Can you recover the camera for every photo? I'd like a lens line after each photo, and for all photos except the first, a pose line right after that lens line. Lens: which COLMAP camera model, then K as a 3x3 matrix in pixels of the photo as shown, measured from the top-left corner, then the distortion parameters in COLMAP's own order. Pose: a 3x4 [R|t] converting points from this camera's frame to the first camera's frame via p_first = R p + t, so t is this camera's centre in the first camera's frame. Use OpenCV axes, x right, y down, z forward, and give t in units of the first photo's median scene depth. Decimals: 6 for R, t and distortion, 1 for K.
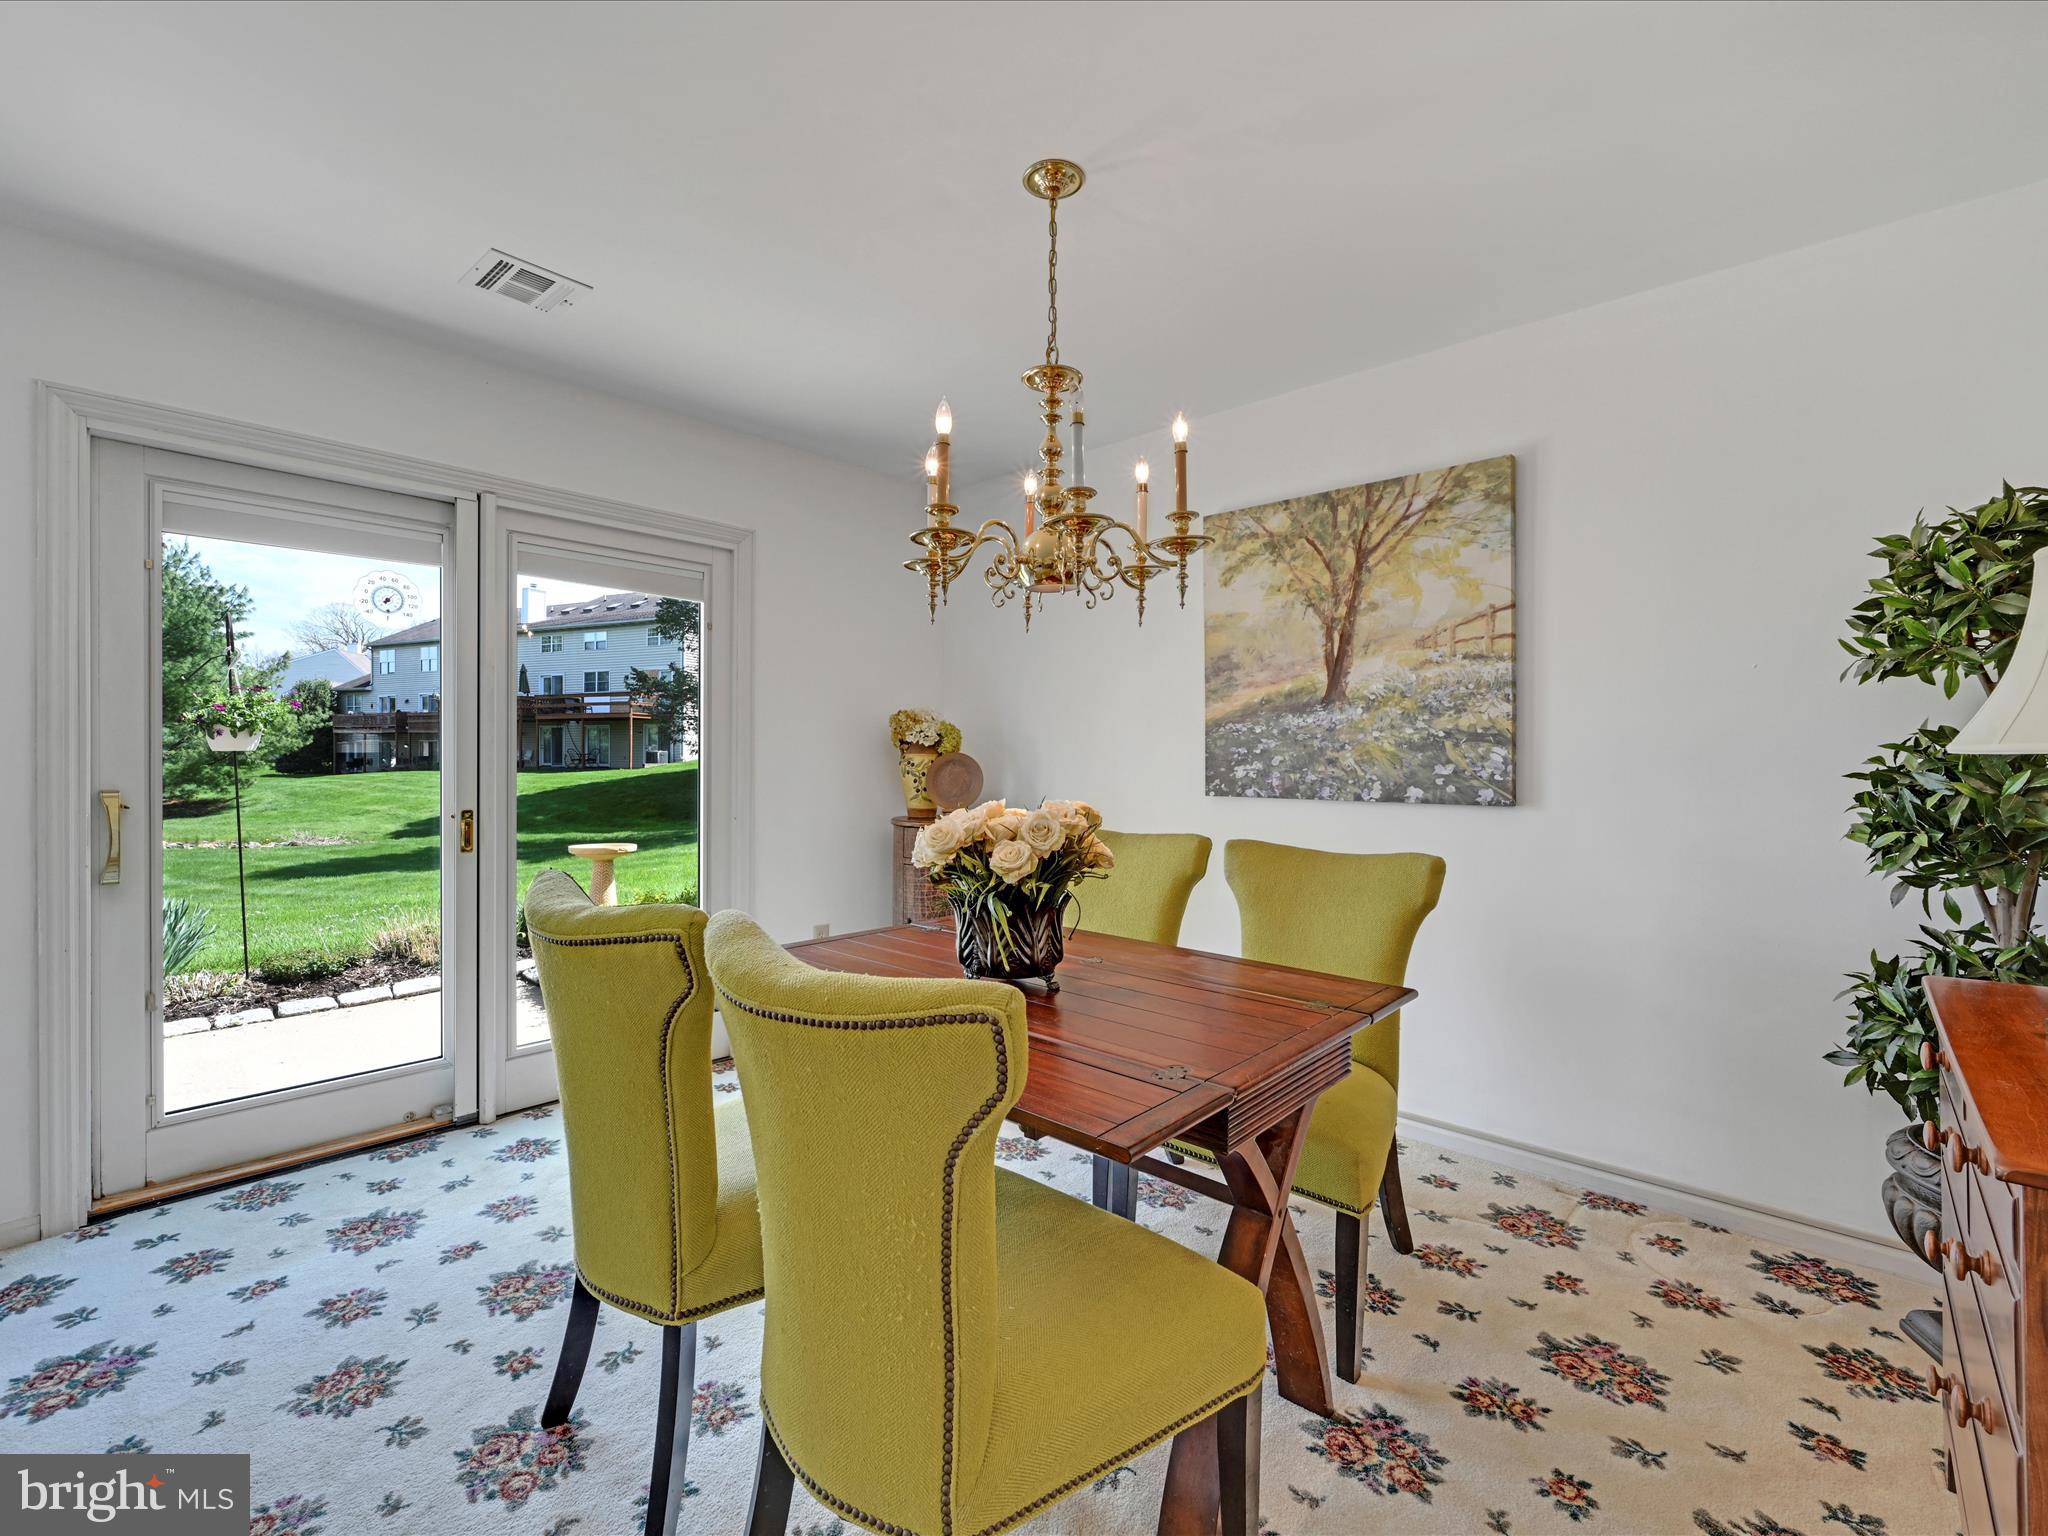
lens RADIAL K [[910.1, 0, 1028.3], [0, 910.1, 762.7], [0, 0, 1]] dist [-0.001991, 0.000972]
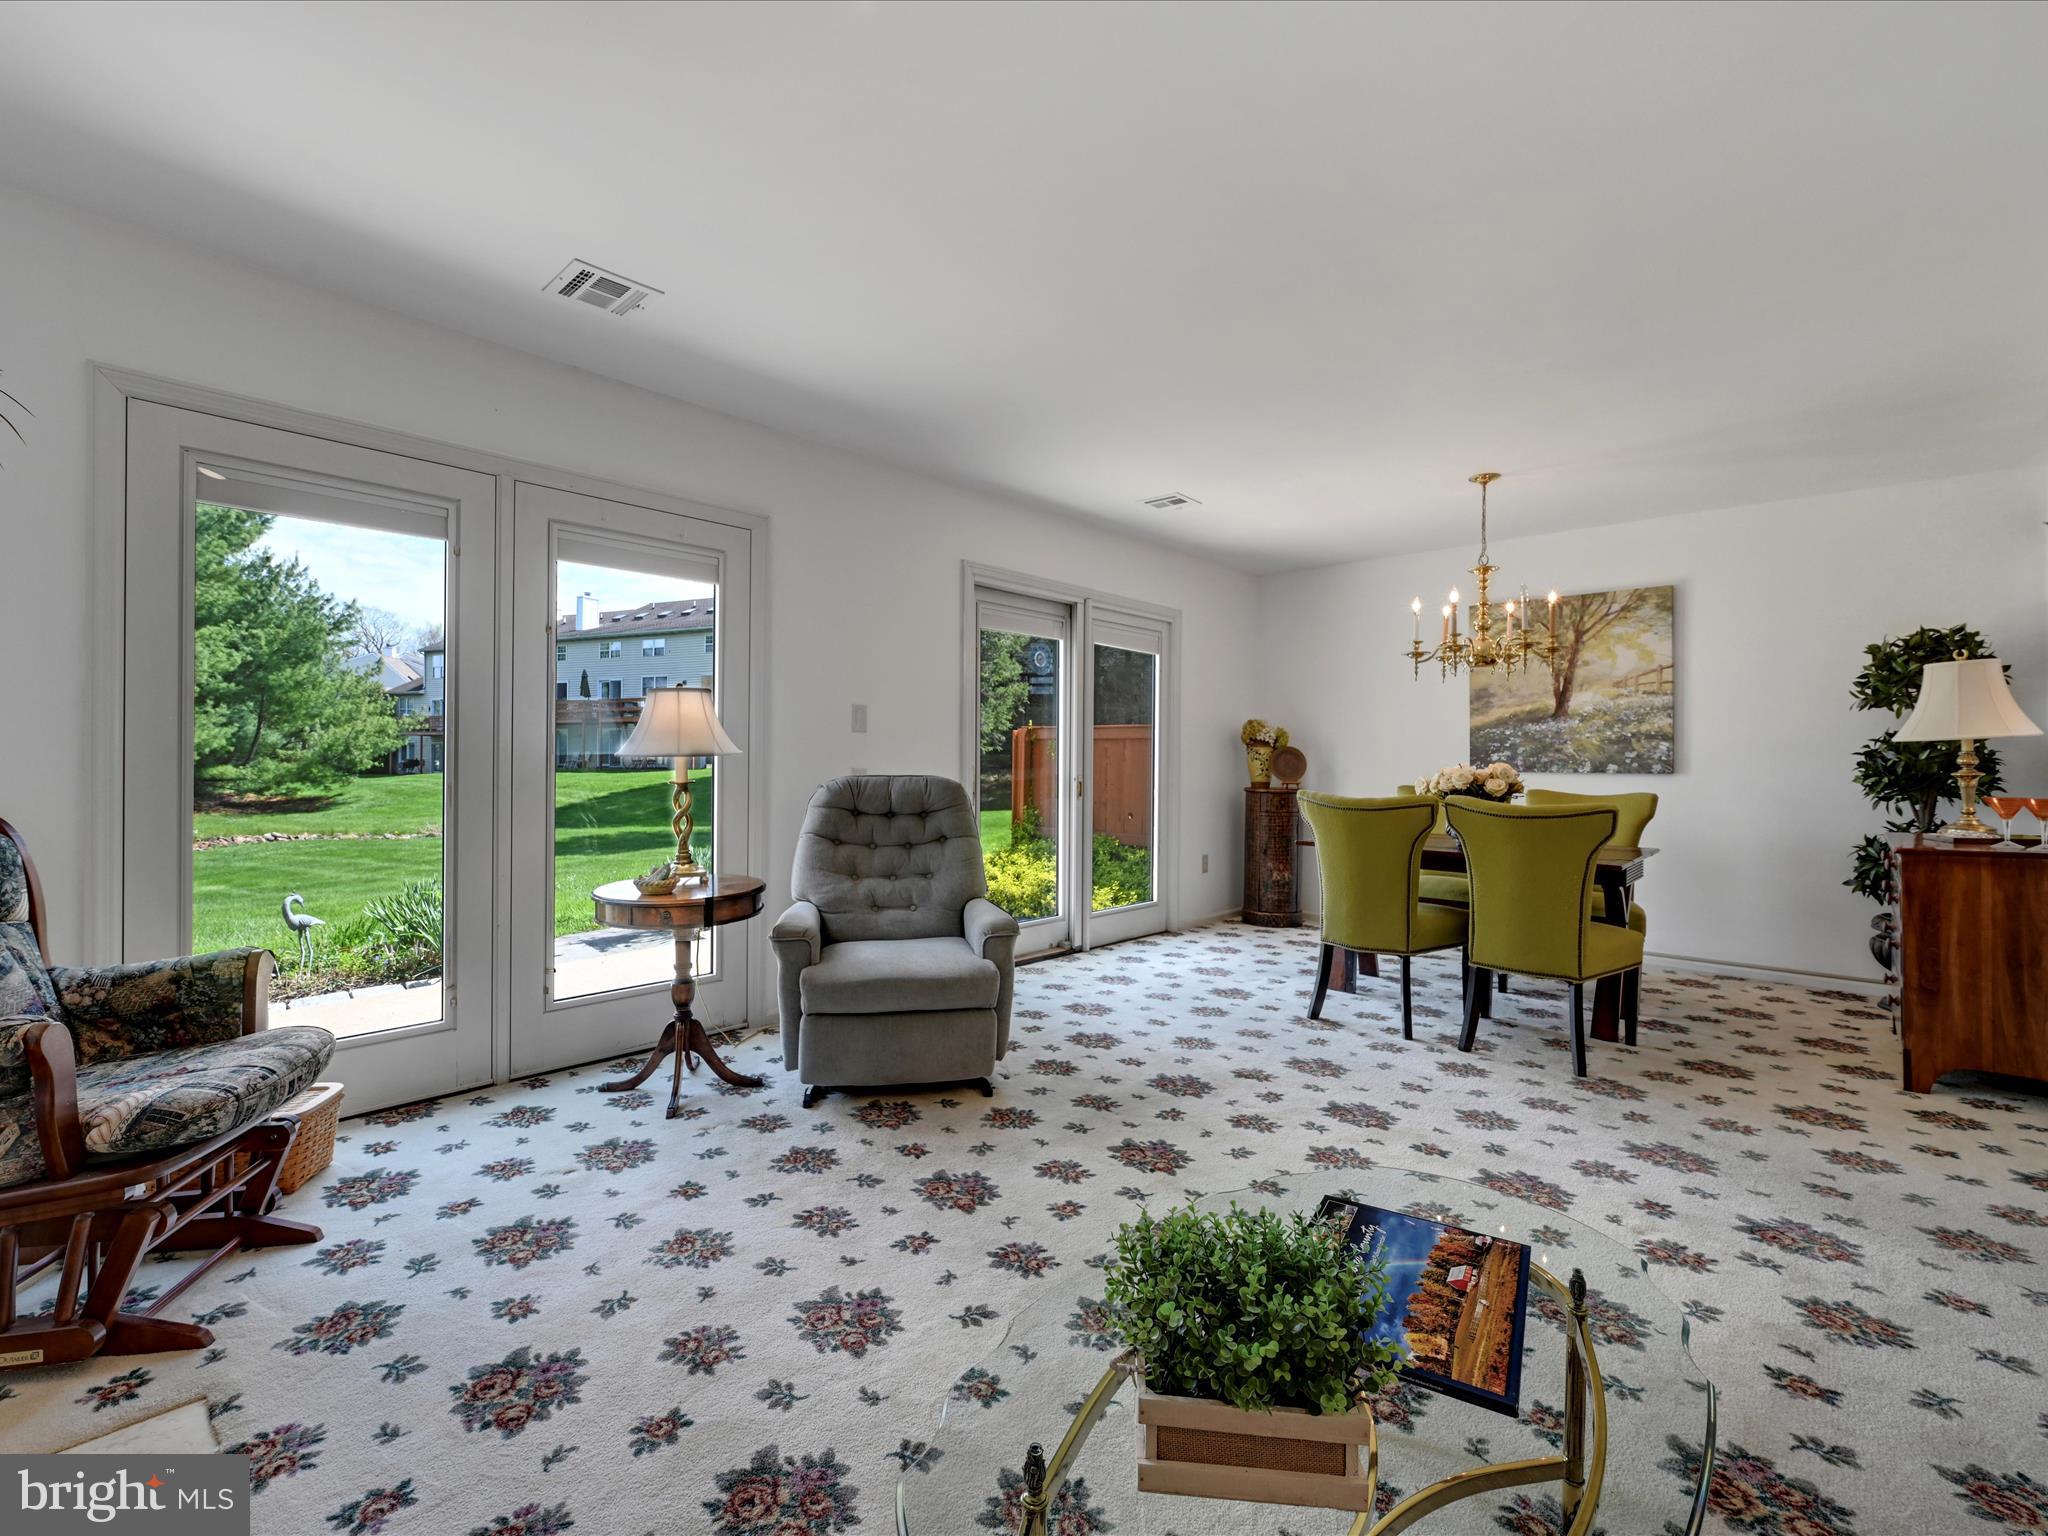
lens RADIAL K [[897.7, 0, 1030.7], [0, 897.7, 764.8], [0, 0, 1]] dist [0.016491, -0.015031]
pose [[0.999976, 0.001648, 0.006727, -0.733107], [-0.001644, 0.999998, -0.000681, 0.030831], [-0.006728, 0.000670, 0.999977, -0.773943]]
